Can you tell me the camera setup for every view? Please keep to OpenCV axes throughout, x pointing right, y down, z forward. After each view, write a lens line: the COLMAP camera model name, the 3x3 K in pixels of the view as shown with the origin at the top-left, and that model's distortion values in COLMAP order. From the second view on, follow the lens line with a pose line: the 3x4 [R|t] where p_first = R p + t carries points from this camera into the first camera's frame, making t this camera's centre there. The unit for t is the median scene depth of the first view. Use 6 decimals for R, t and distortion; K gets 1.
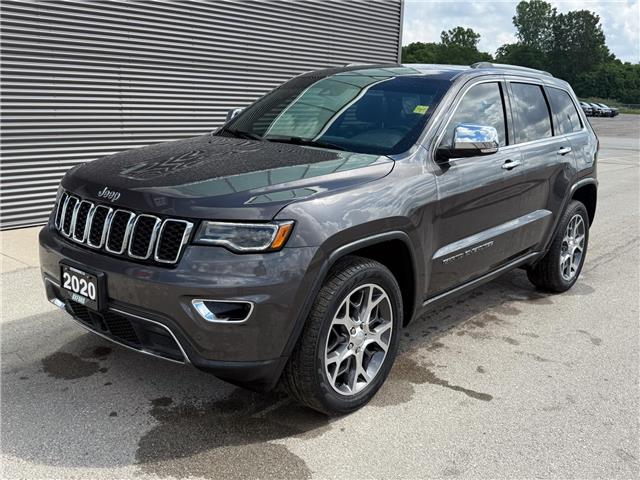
lens RADIAL K [[631.7, 0, 320.0], [0, 631.7, 240.0], [0, 0, 1]] dist [0.181910, -0.394839]
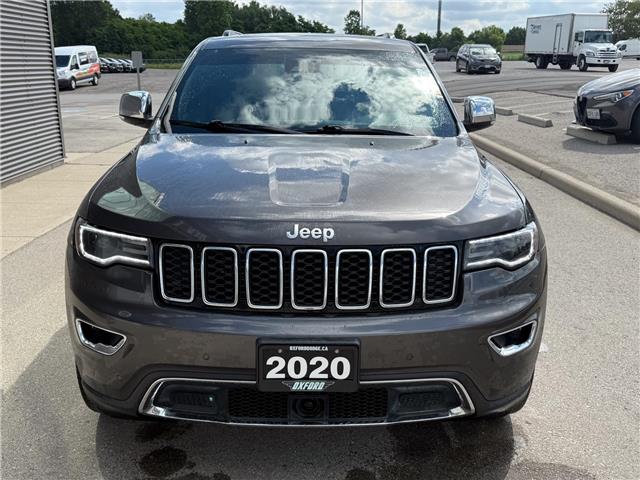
lens RADIAL K [[631.7, 0, 320.0], [0, 631.7, 240.0], [0, 0, 1]] dist [0.181910, -0.394839]
pose [[0.752038, -0.201951, 0.627419, -0.646218], [0.160982, 0.979354, 0.122274, -0.124790], [-0.639158, 0.009049, 0.769022, 0.379079]]
